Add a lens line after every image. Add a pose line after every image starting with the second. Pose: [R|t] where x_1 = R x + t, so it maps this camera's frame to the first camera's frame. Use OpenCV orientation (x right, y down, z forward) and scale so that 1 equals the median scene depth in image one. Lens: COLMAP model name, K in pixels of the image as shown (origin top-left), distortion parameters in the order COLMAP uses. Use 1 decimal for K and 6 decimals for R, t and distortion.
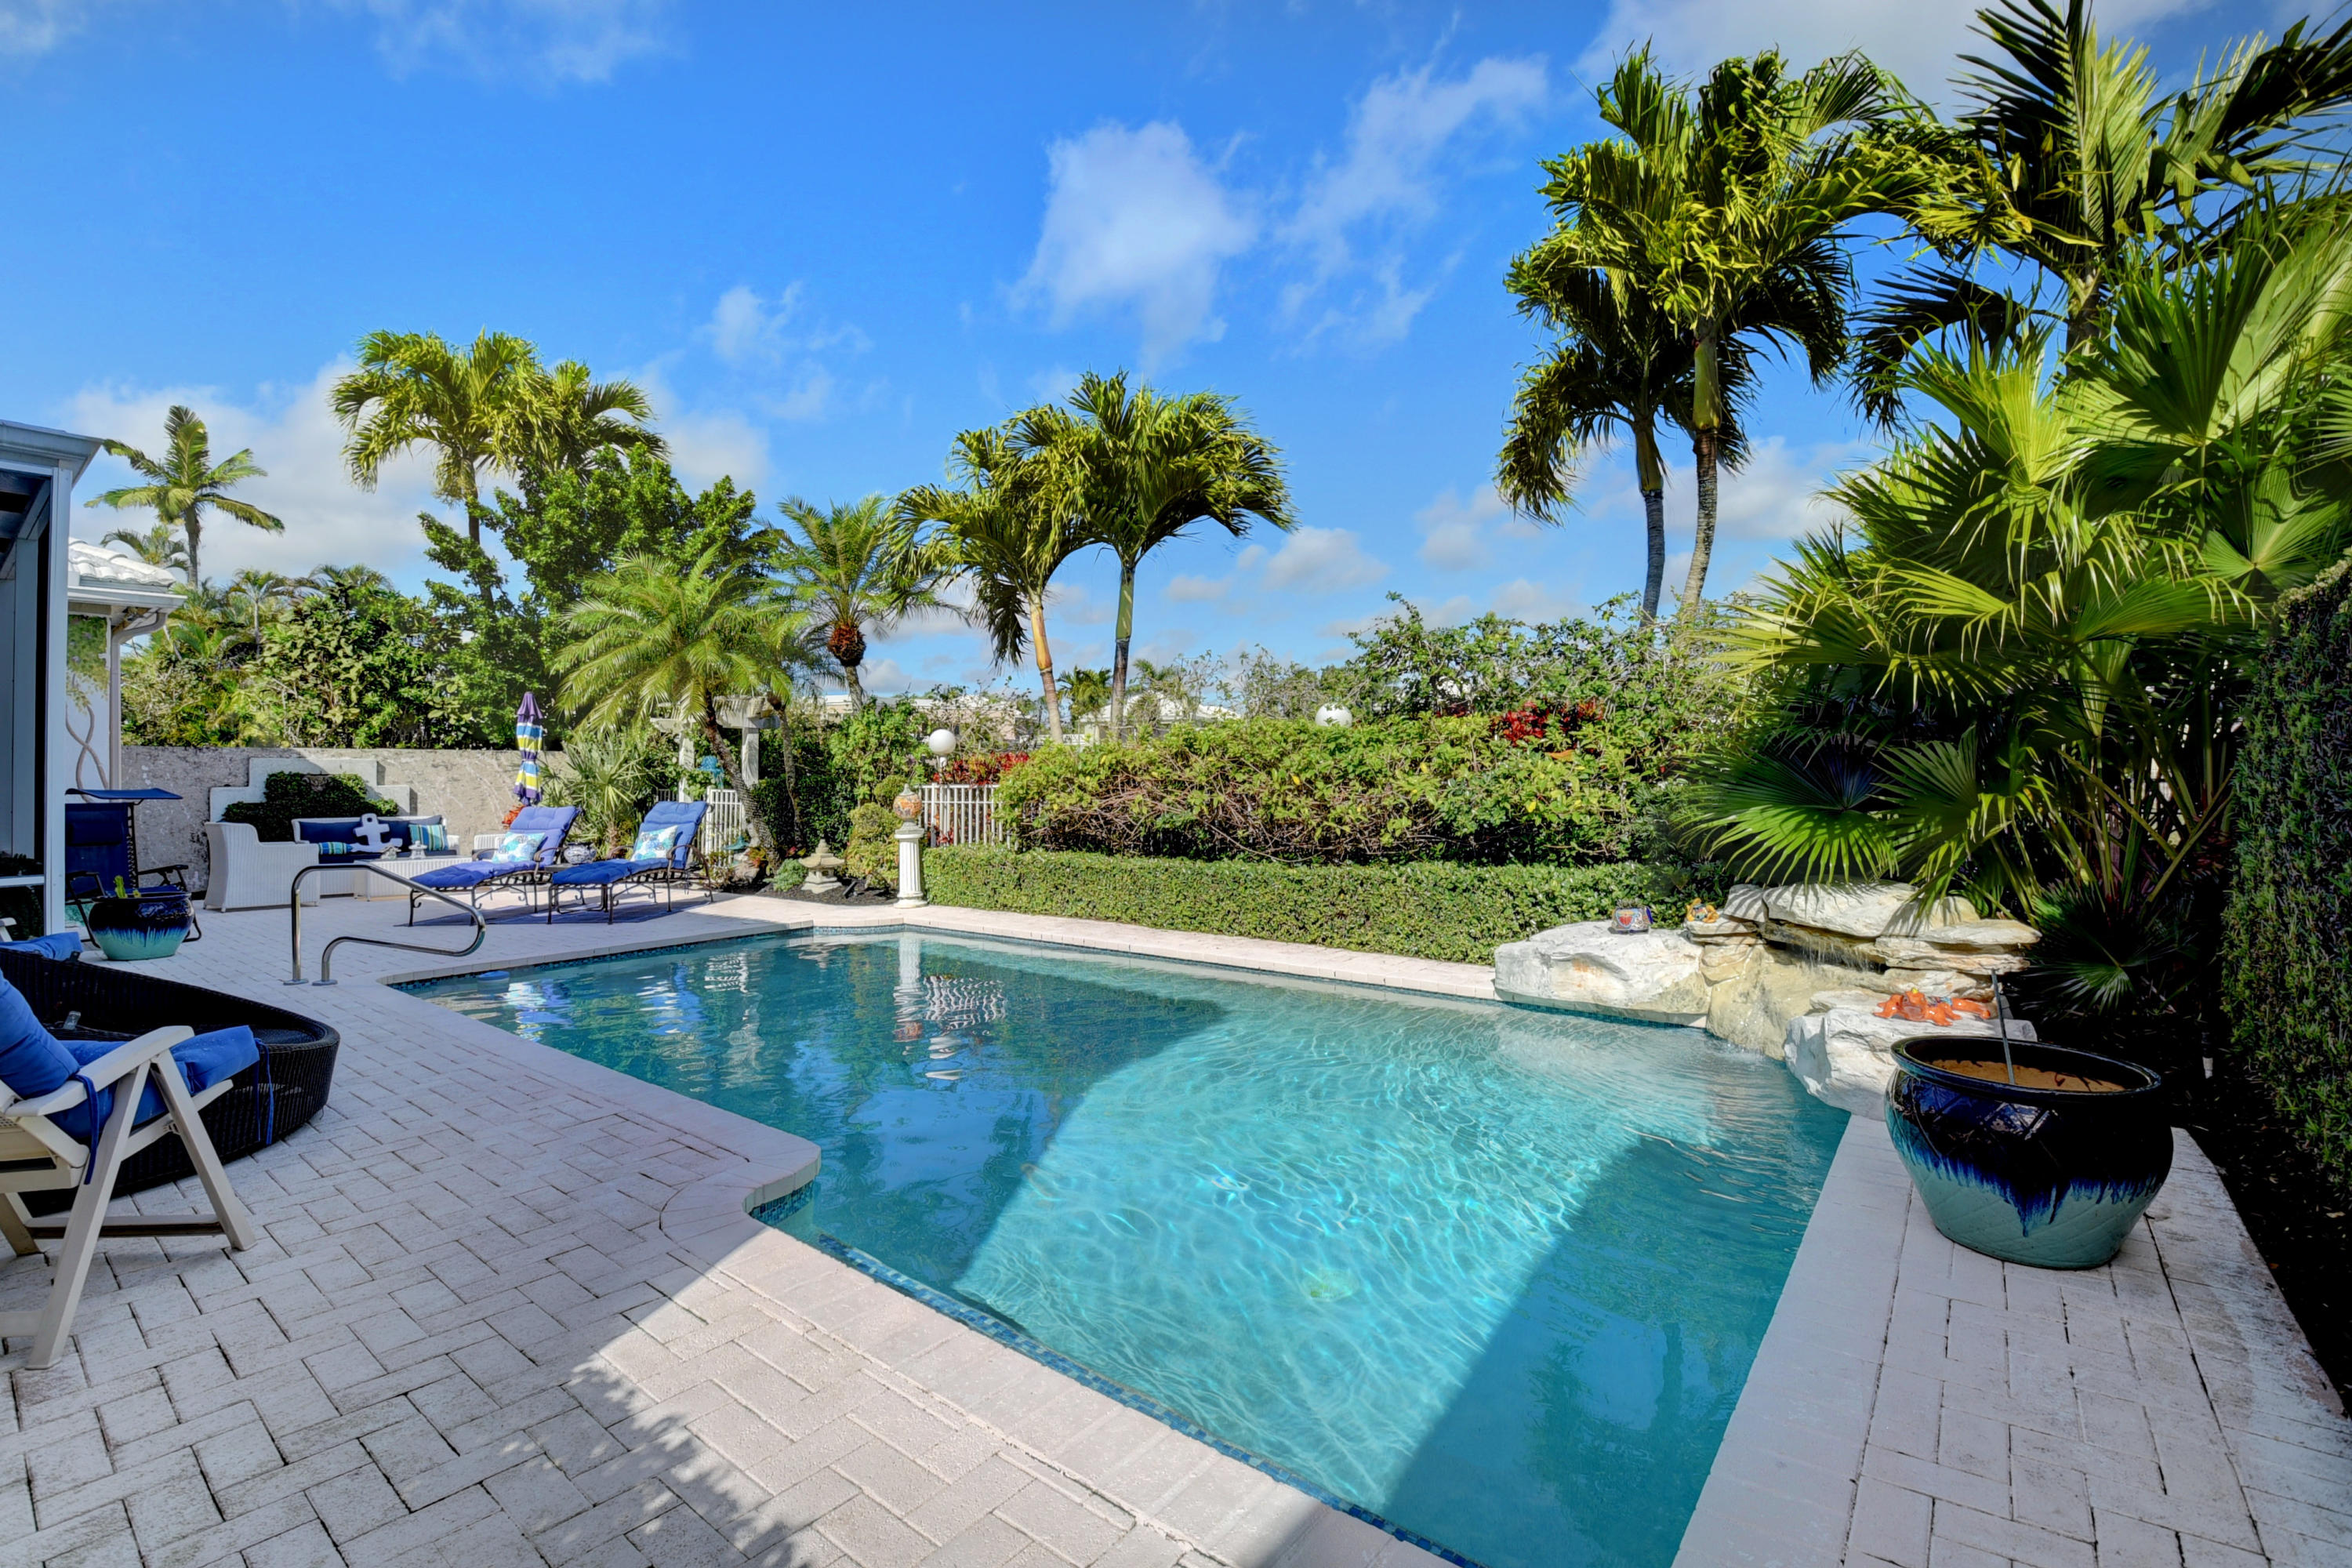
lens RADIAL K [[1041.9, 0, 1178.7], [0, 1041.9, 768.9], [0, 0, 1]] dist [-0.019975, -0.000614]
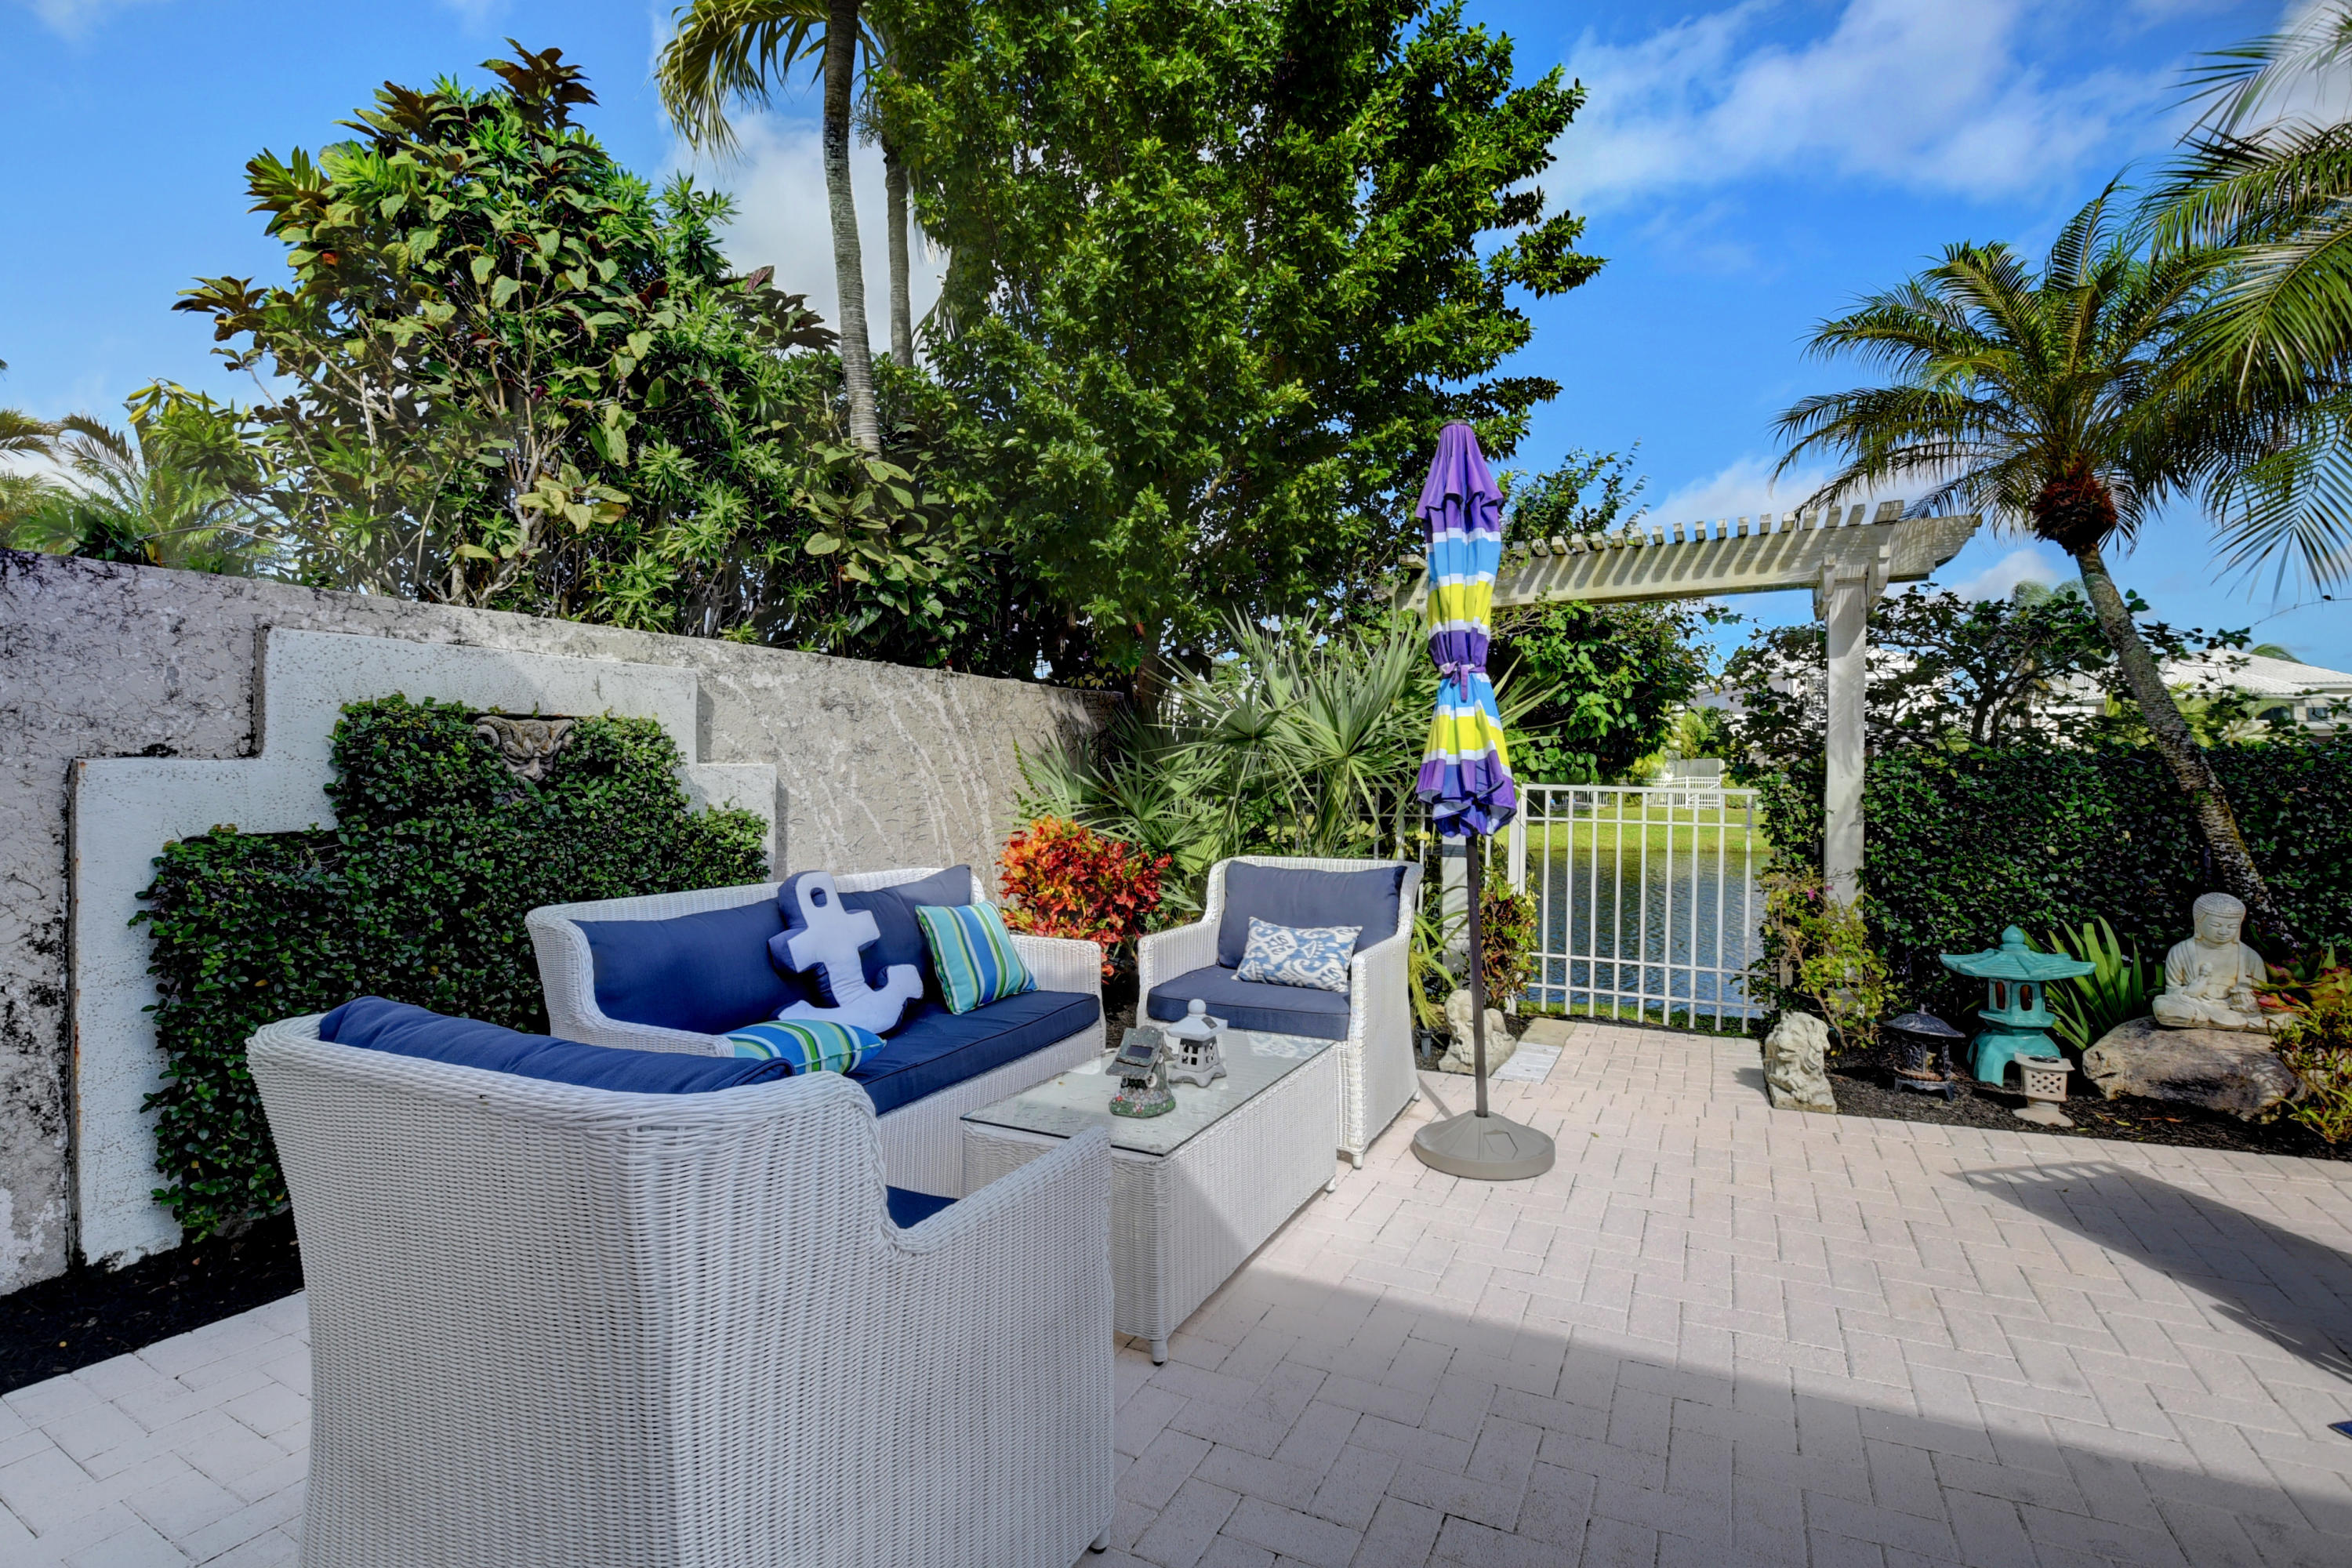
lens RADIAL K [[1020.5, 0, 1135.0], [0, 1020.5, 746.4], [0, 0, 1]] dist [-0.001343, -0.000416]
pose [[0.989006, 0.014015, 0.147211, -0.741151], [-0.011542, 0.999778, -0.017643, 0.016267], [-0.147426, 0.015750, 0.988948, 0.742370]]
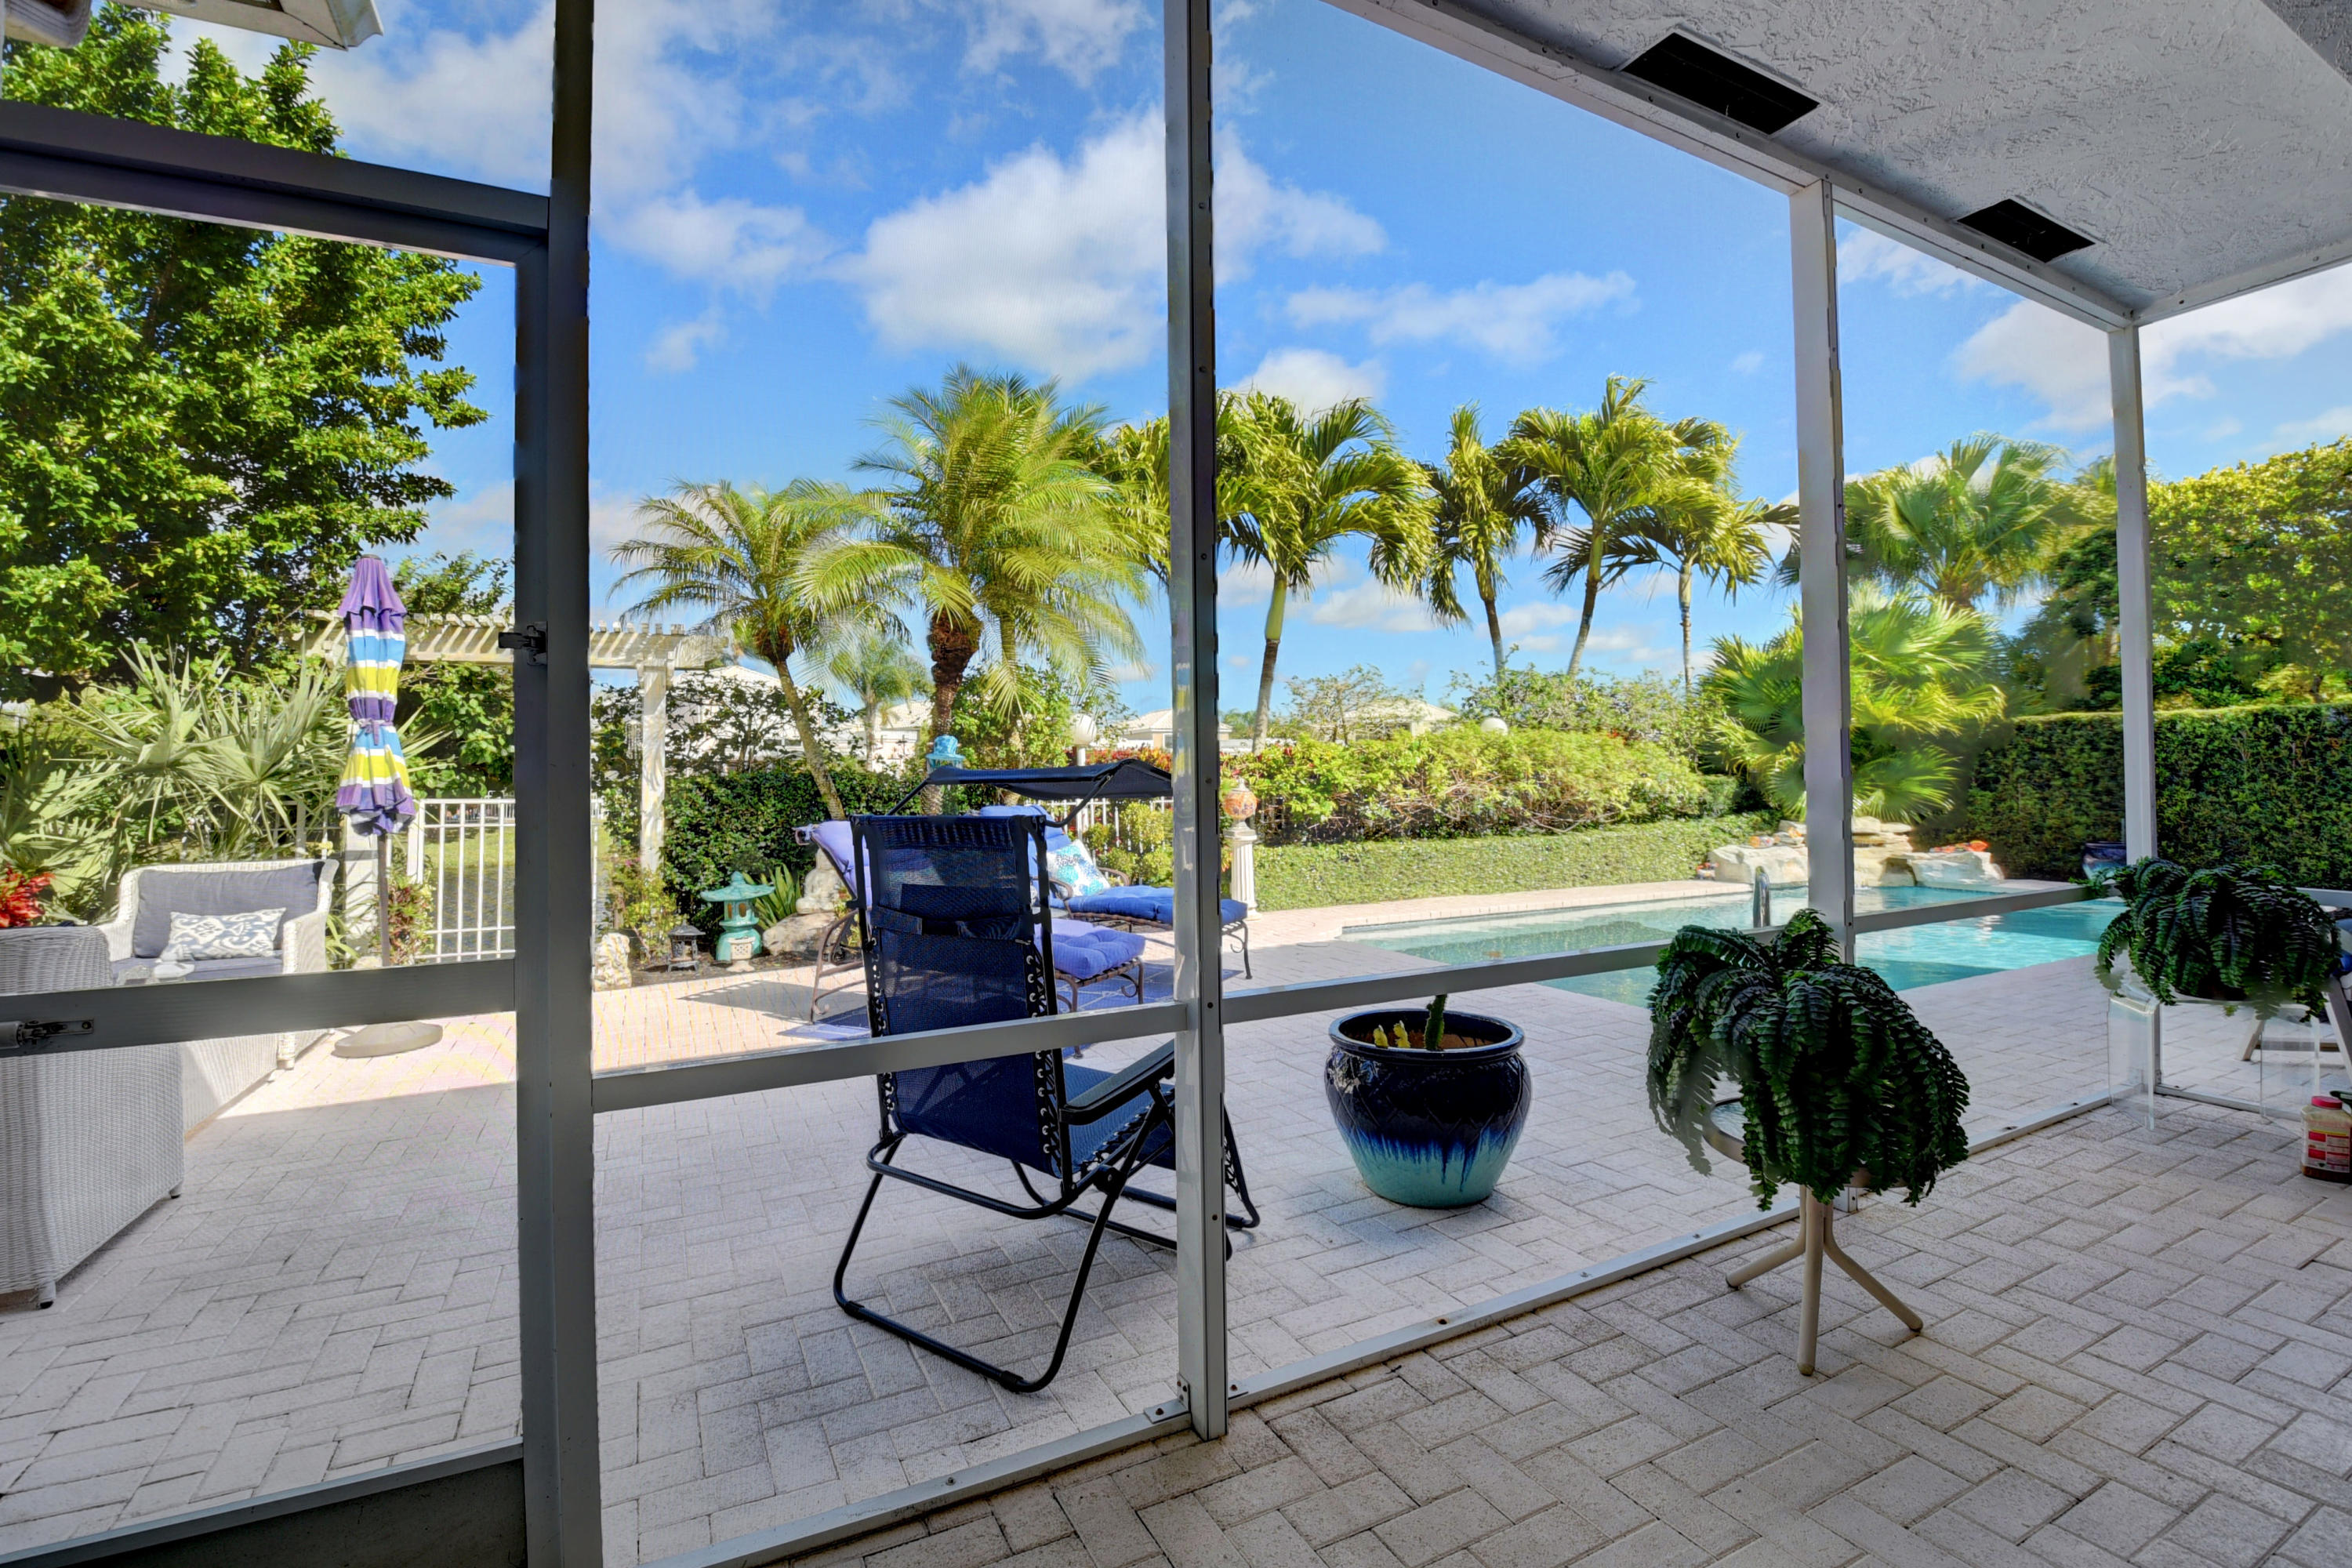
lens RADIAL K [[1045.8, 0, 1179.0], [0, 1045.8, 763.7], [0, 0, 1]] dist [0.021786, -0.029385]
pose [[0.420488, 0.015406, 0.907167, -0.858902], [0.000608, 0.999851, -0.017261, 0.013313], [-0.907298, 0.007809, 0.420416, 0.532463]]
